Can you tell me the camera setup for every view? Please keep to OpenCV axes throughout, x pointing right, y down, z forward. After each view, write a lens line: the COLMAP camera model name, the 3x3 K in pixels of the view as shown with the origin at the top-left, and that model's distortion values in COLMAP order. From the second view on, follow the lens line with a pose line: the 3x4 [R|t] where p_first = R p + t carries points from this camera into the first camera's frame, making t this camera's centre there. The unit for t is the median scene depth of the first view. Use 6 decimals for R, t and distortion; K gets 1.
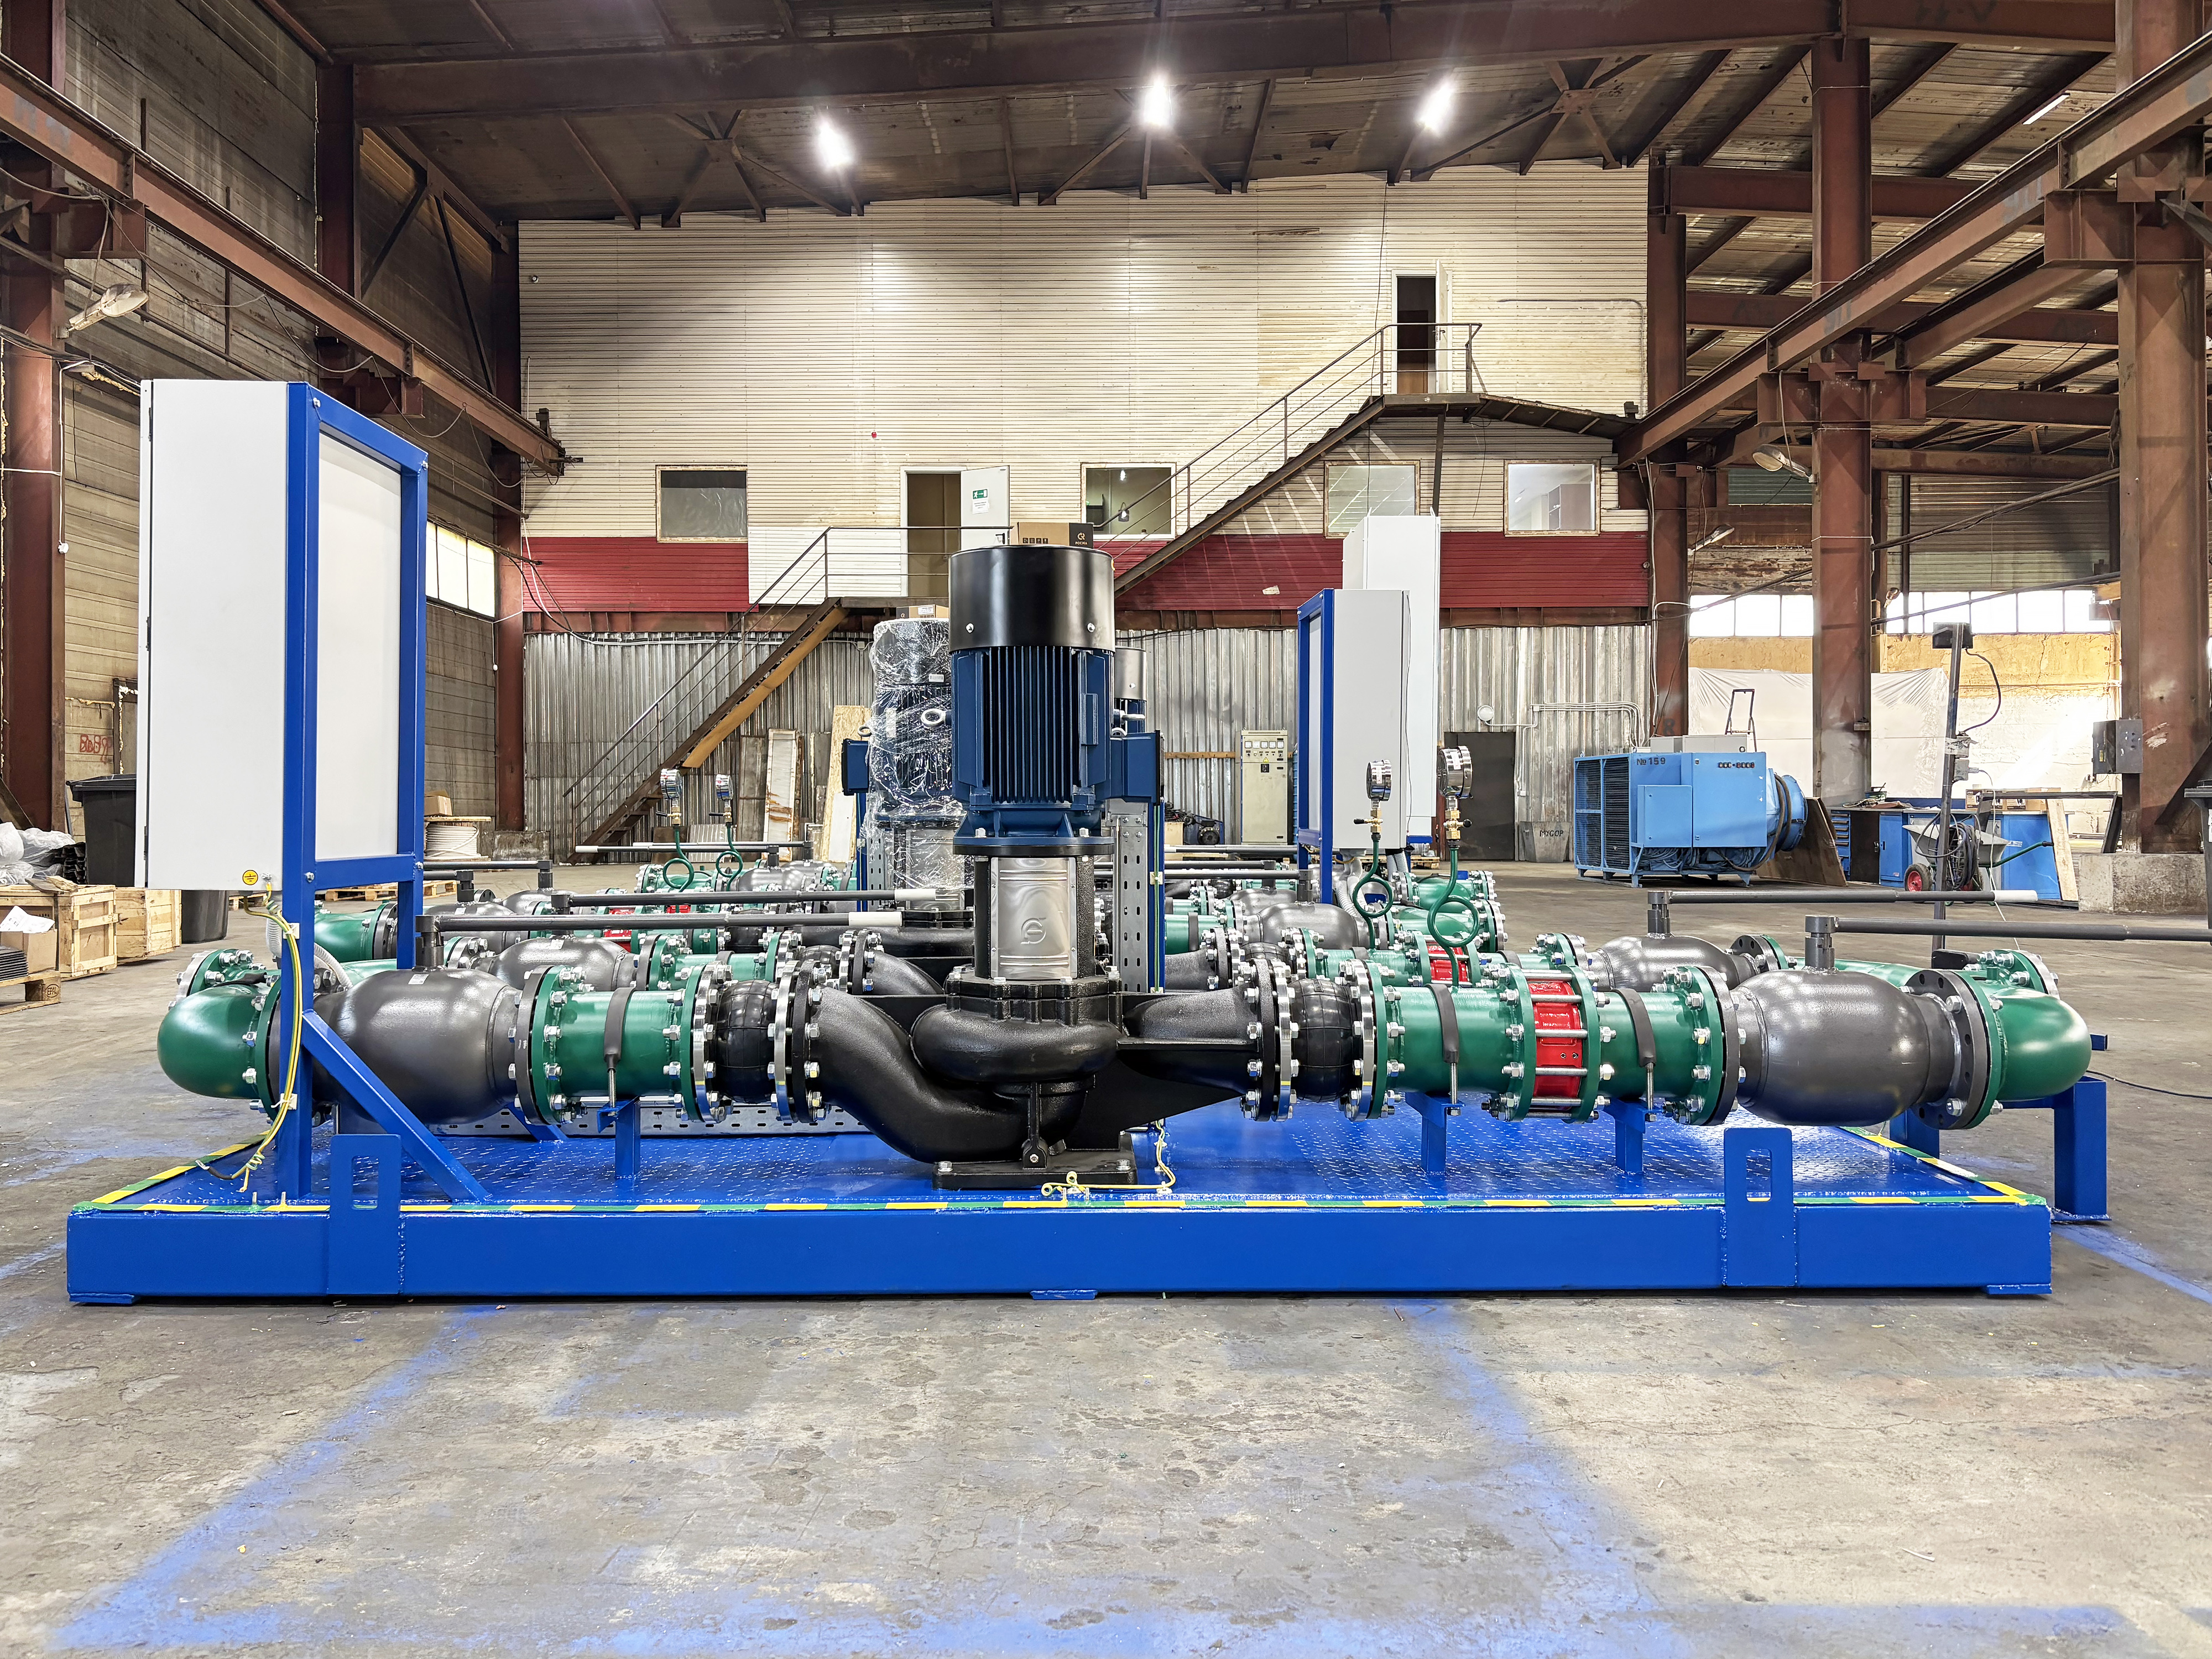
lens RADIAL K [[1668.2, 0, 1059.0], [0, 1668.2, 813.3], [0, 0, 1]] dist [0.021601, -0.014296]
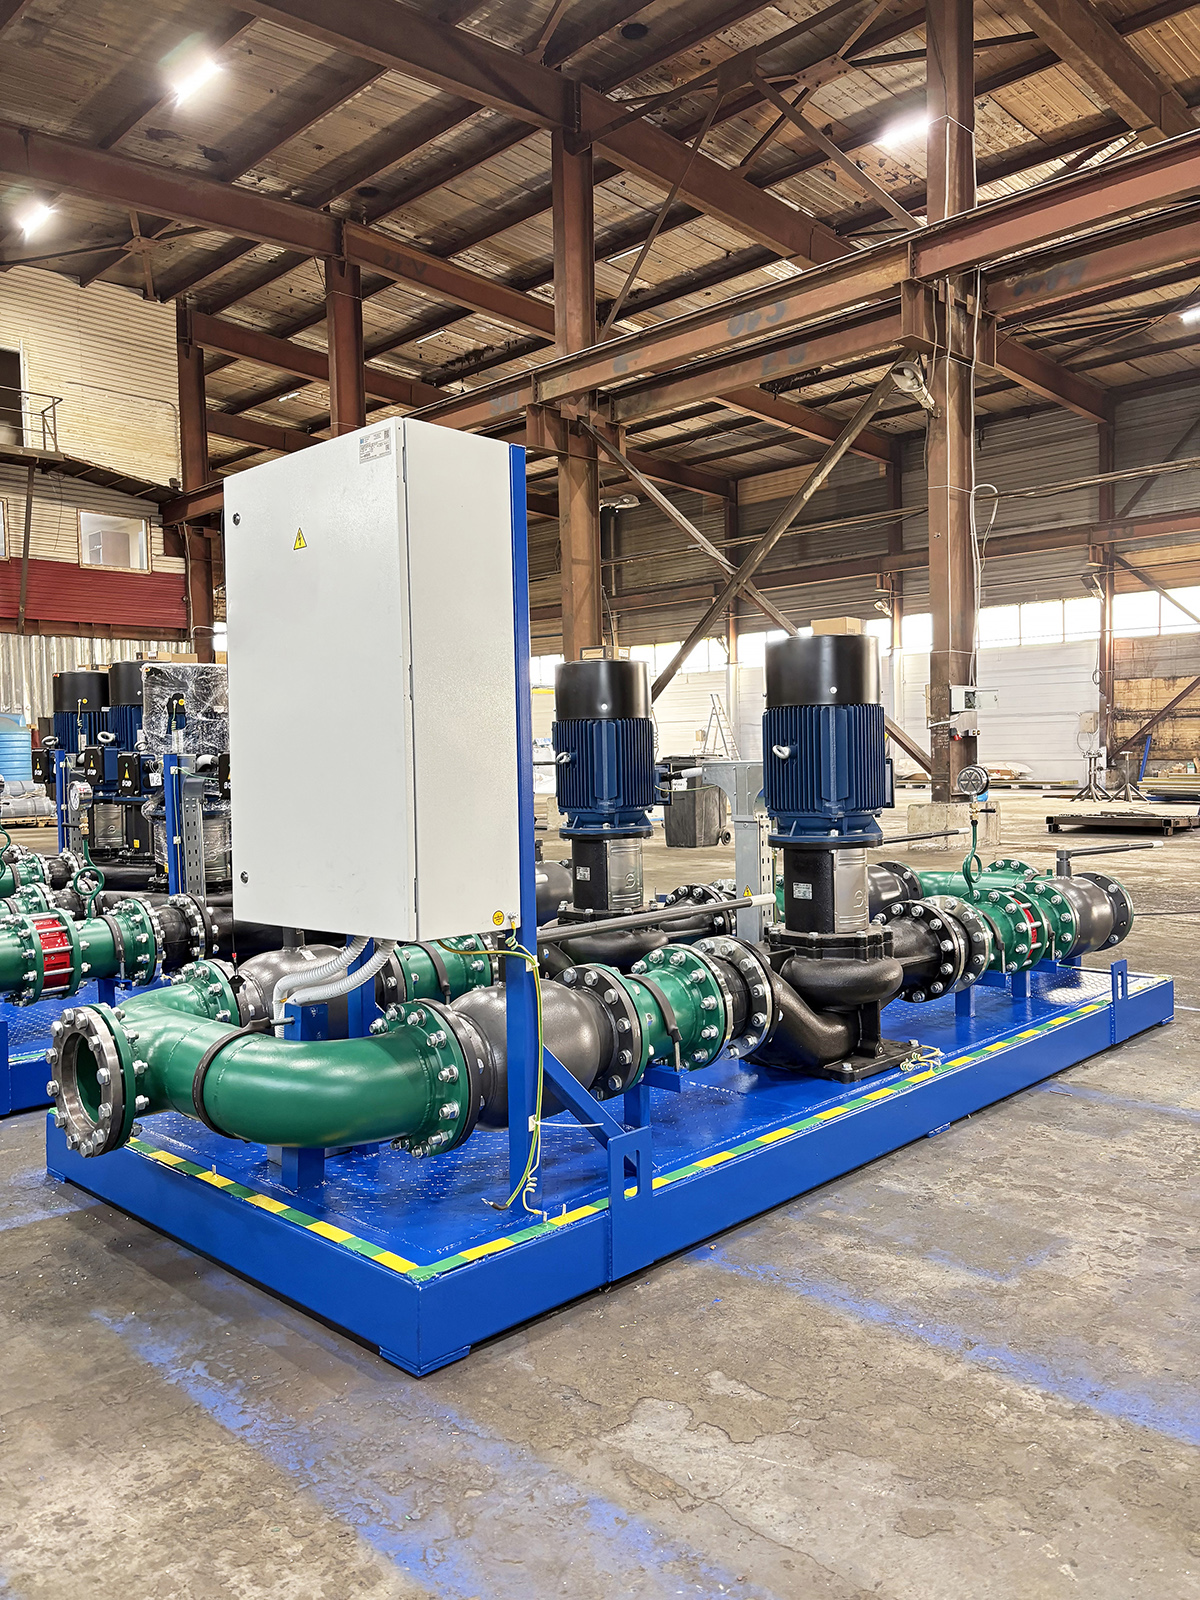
lens RADIAL K [[1206.7, 0, 566.0], [0, 1206.7, 815.6], [0, 0, 1]] dist [0.021601, -0.014296]
pose [[0.706629, -0.047747, 0.705971, -0.255746], [0.021636, 0.998712, 0.045890, -0.014632], [-0.707253, -0.017153, 0.706752, 0.117046]]
